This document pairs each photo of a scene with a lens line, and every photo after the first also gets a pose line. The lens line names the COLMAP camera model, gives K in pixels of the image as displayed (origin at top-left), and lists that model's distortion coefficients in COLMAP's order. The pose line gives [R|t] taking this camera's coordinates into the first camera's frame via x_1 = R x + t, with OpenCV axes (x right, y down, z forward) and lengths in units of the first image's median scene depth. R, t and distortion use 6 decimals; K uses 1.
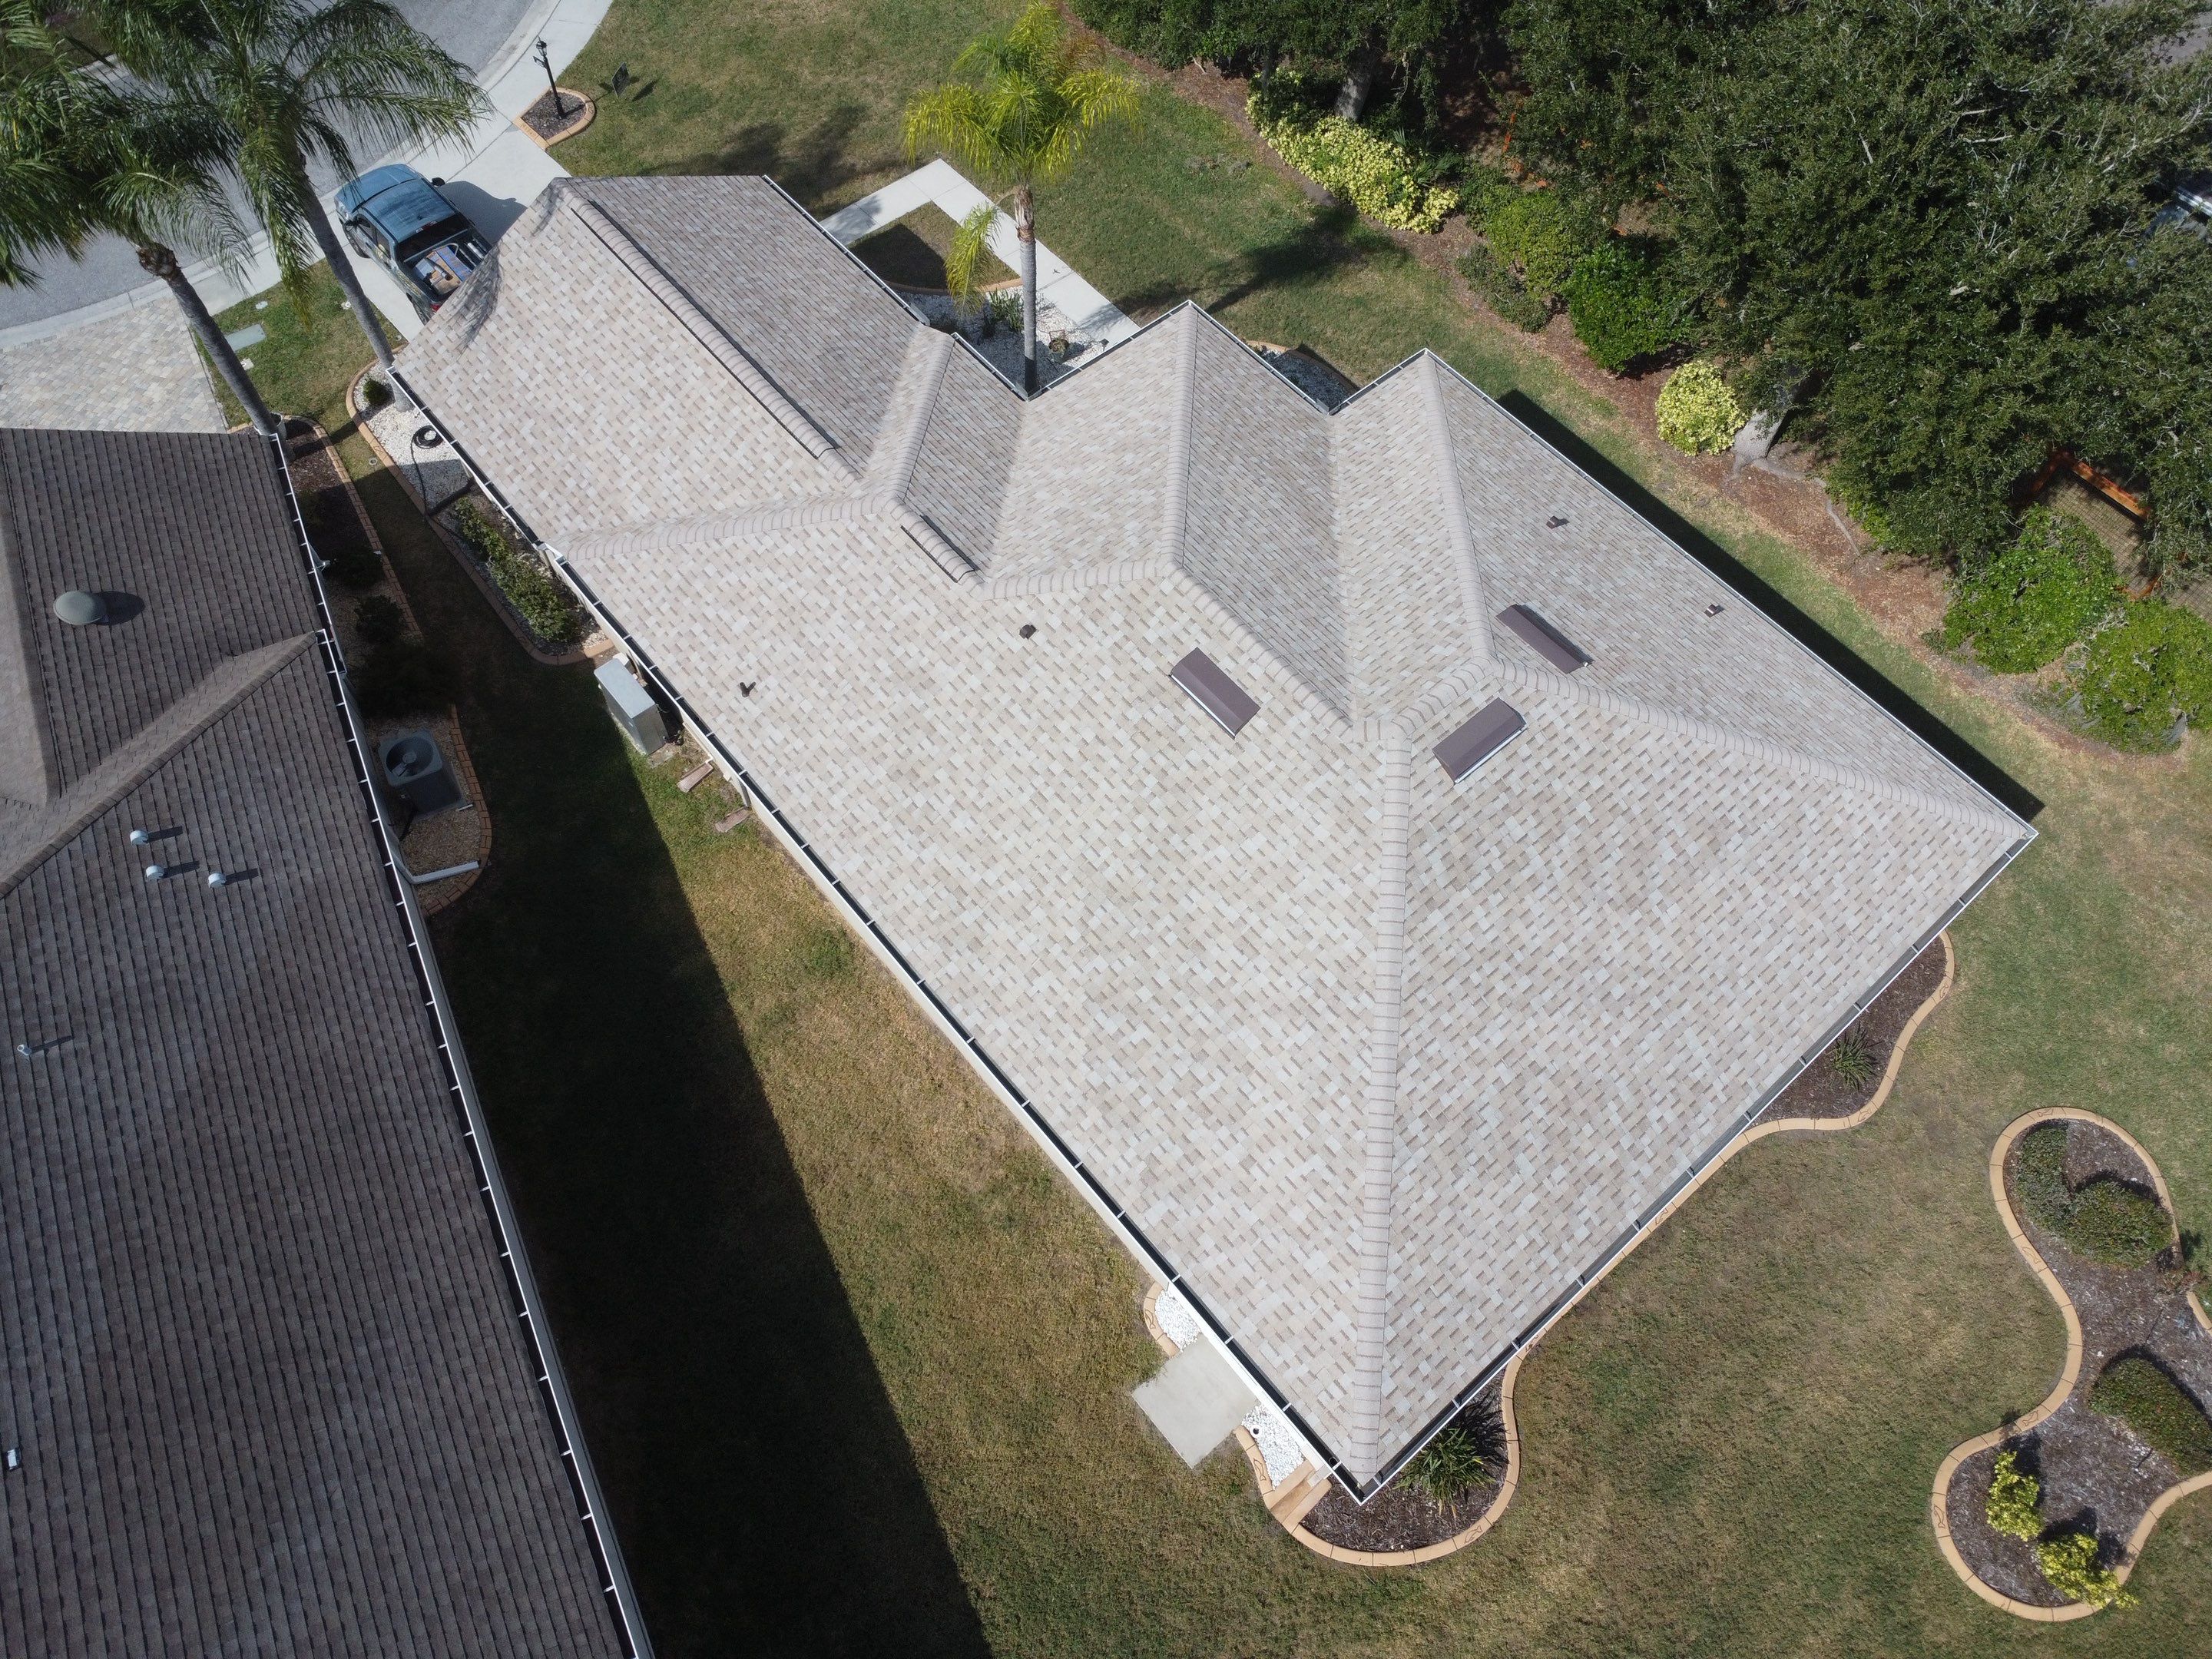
lens RADIAL K [[1605.2, 0, 1093.0], [0, 1605.2, 819.9], [0, 0, 1]] dist [-0.024847, -0.012928]
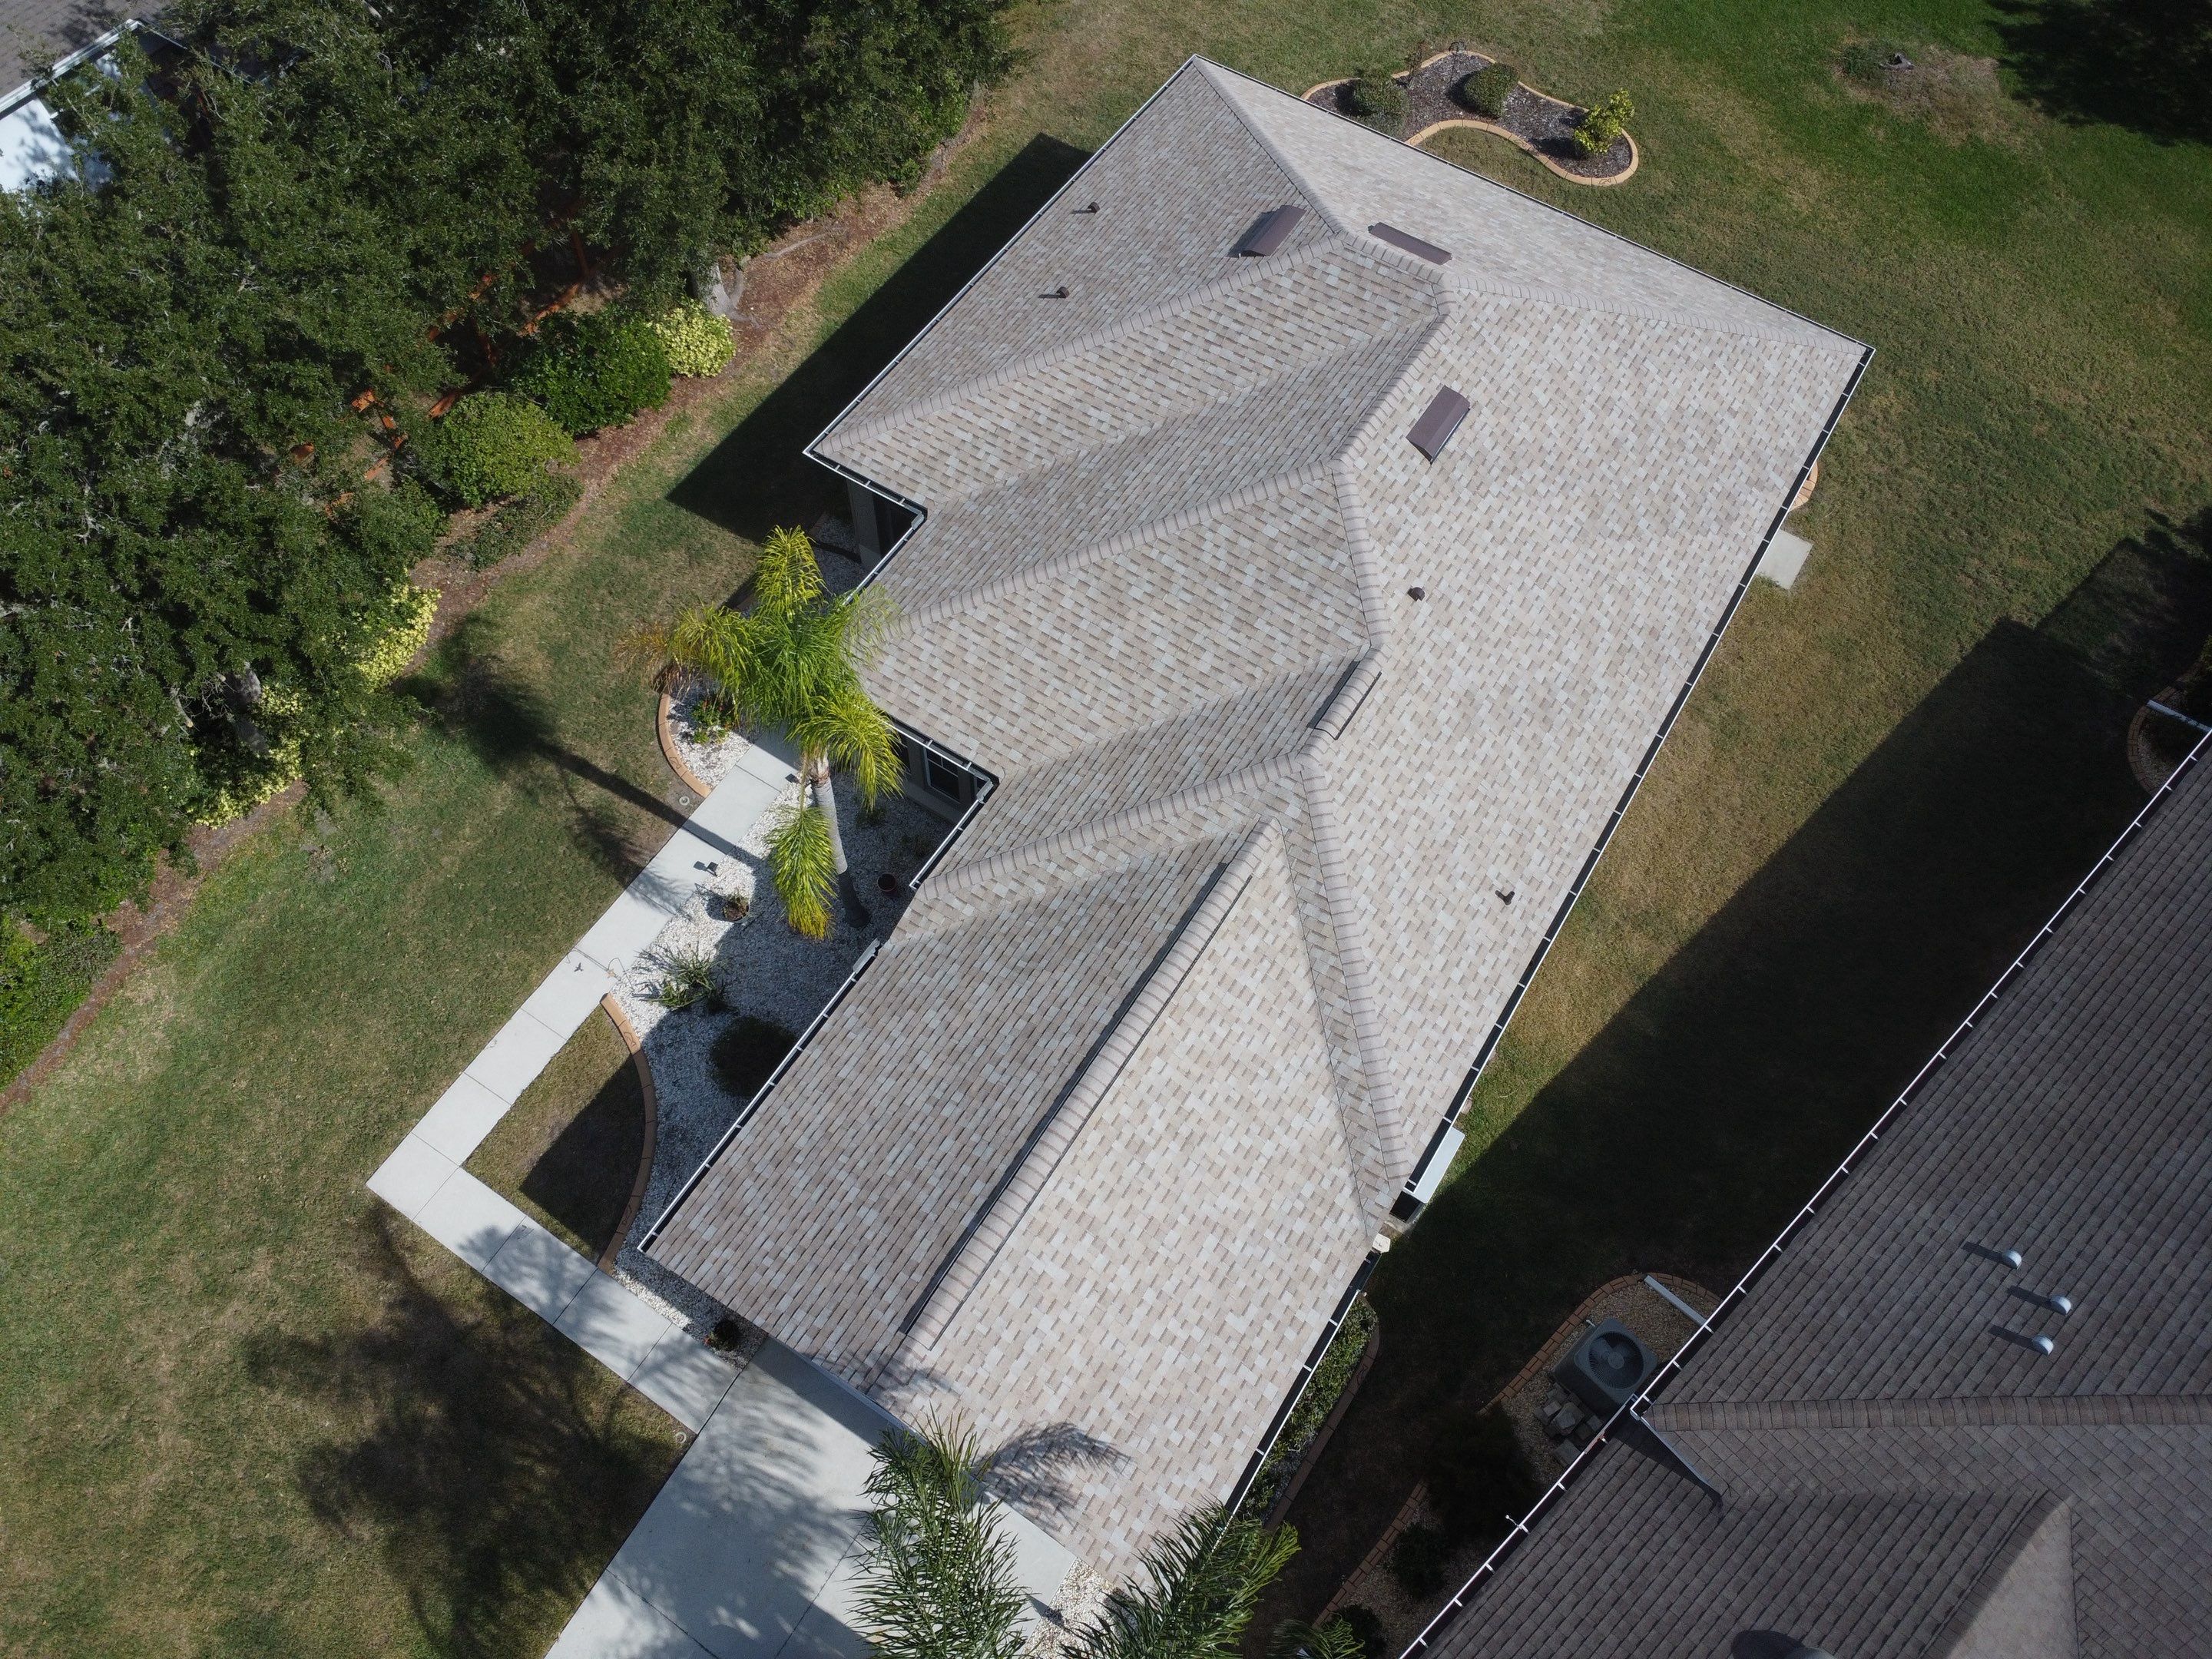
lens RADIAL K [[1605.2, 0, 1096.1], [0, 1605.2, 820.8], [0, 0, 1]] dist [-0.024847, -0.012928]
pose [[-0.293156, -0.849350, 0.438934, -0.532348], [0.815727, 0.017245, 0.578180, -0.841018], [-0.498647, 0.527548, 0.687782, 0.460934]]
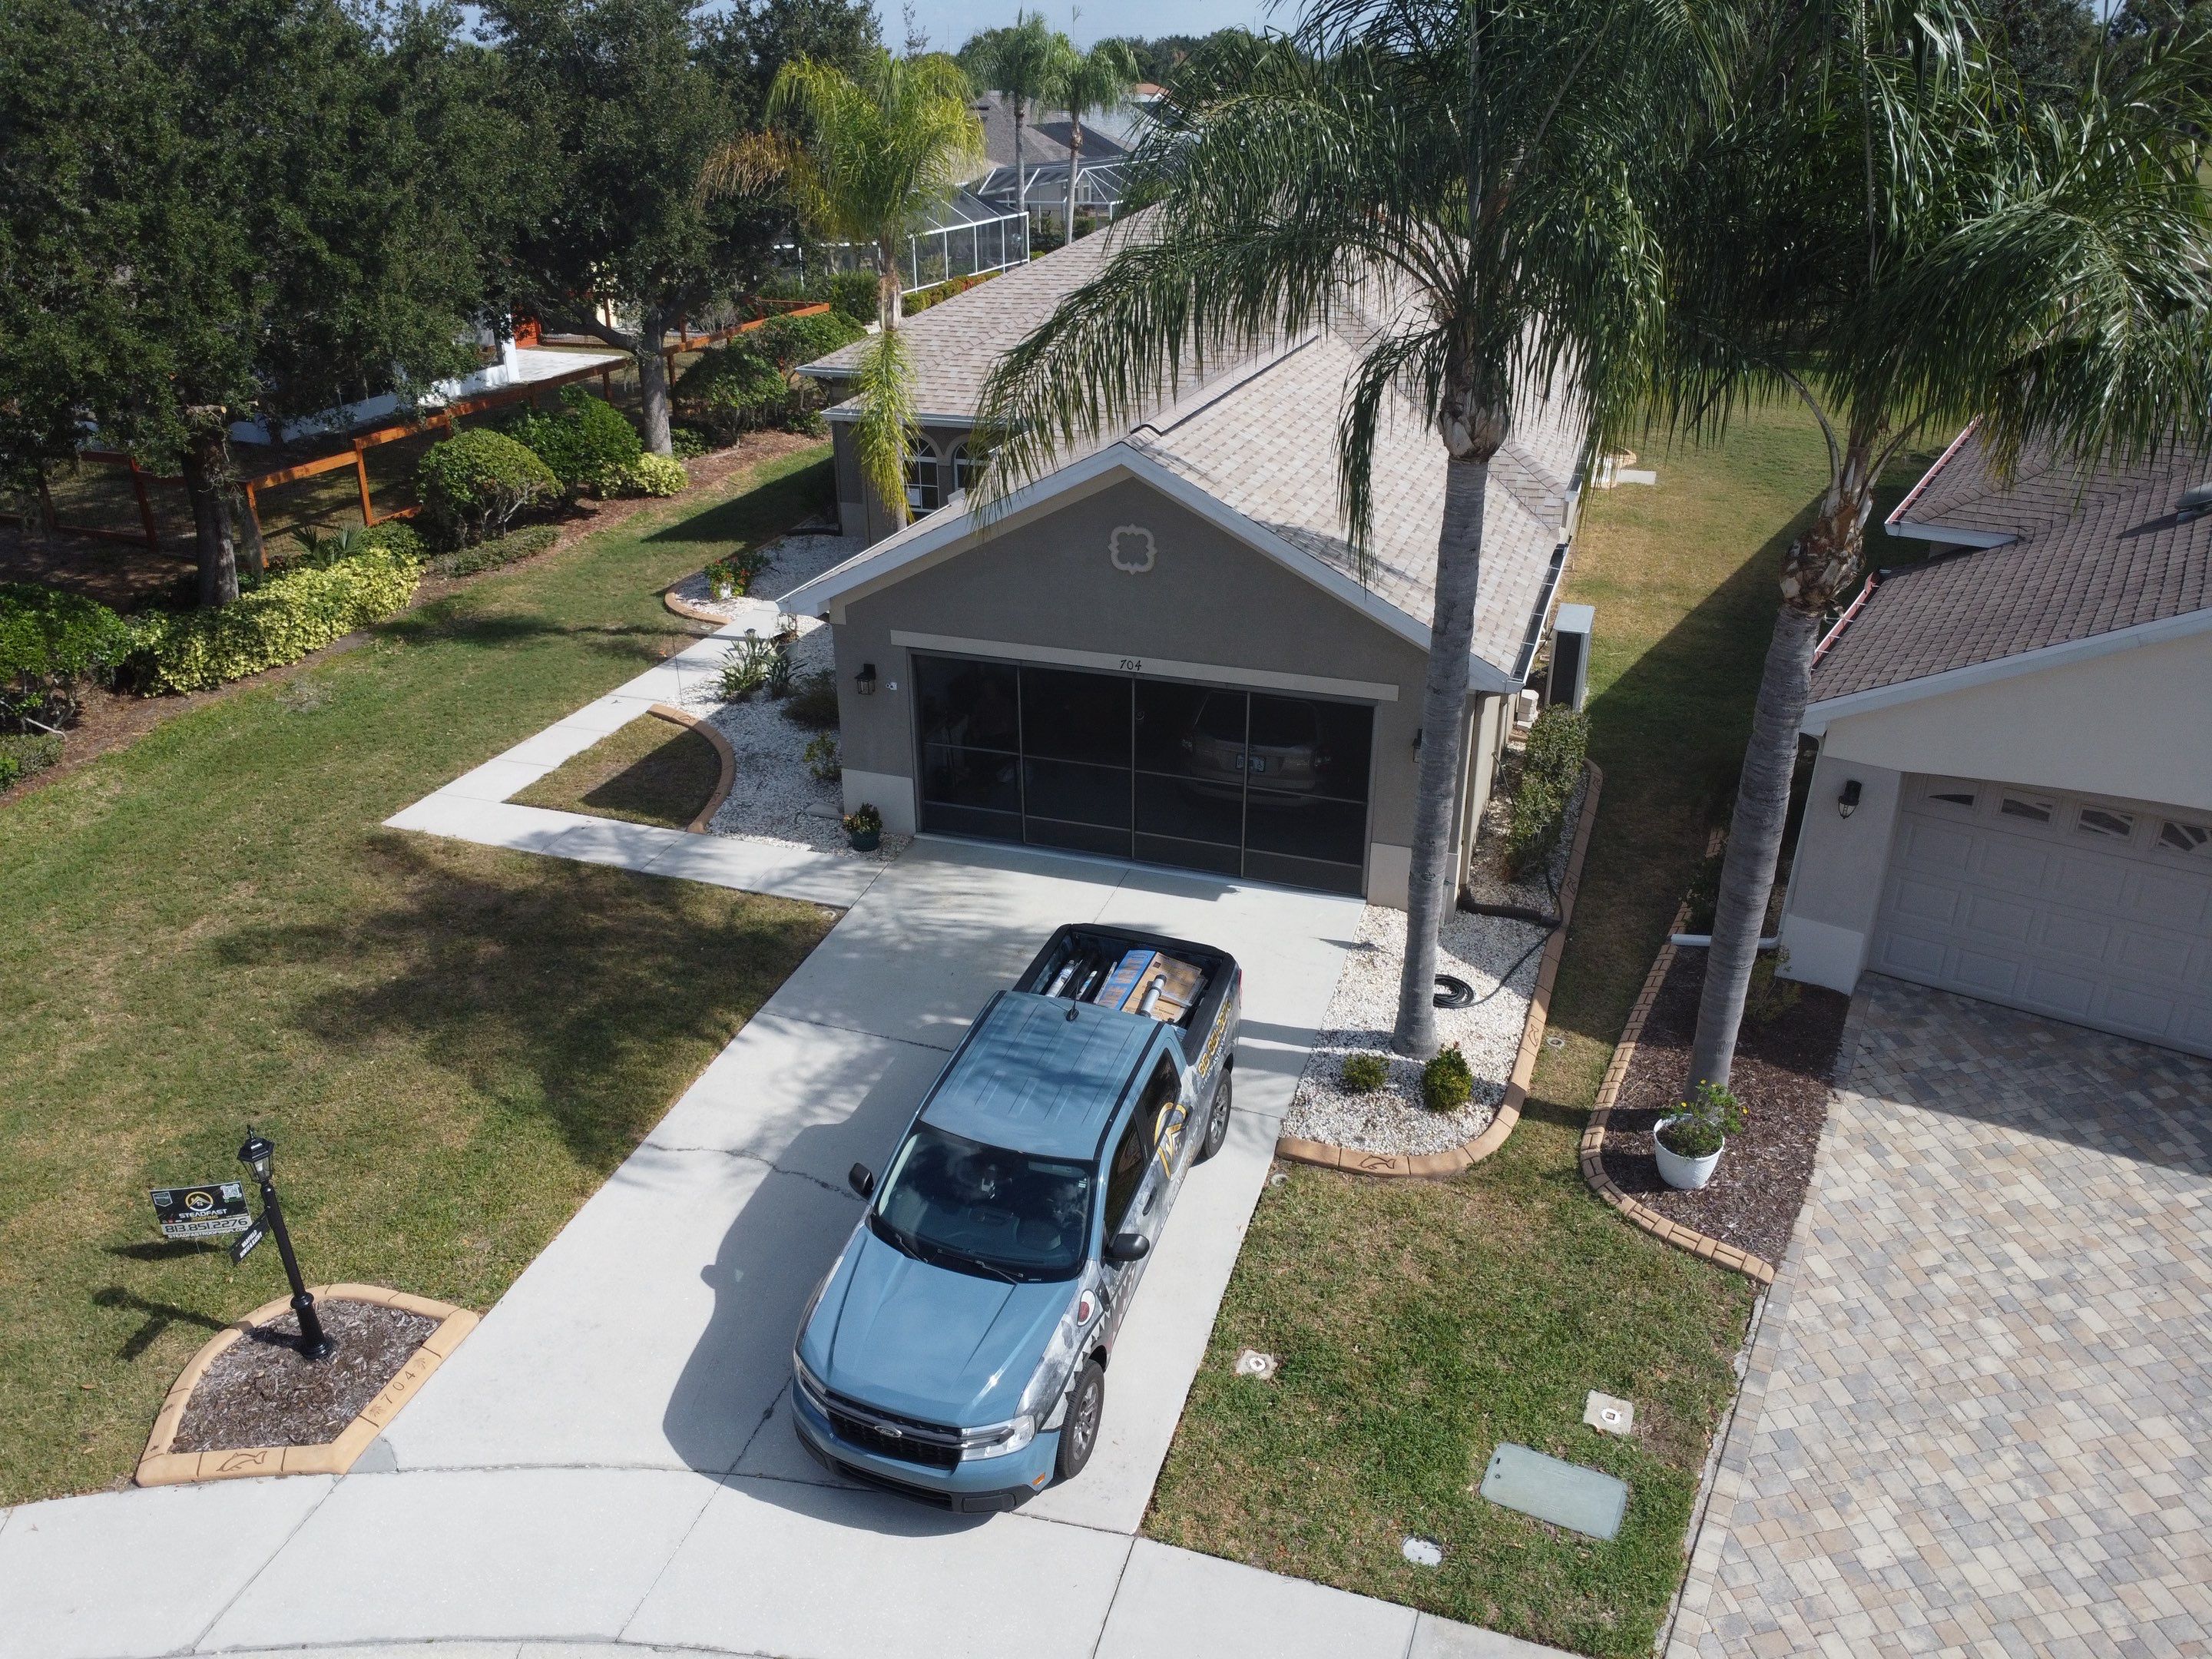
lens RADIAL K [[1605.2, 0, 1103.2], [0, 1605.2, 828.6], [0, 0, 1]] dist [-0.024847, -0.012928]
pose [[-0.506216, -0.381159, 0.773604, -0.974915], [0.750056, 0.248132, 0.613064, -0.853372], [-0.425631, 0.890589, 0.160282, 1.227845]]
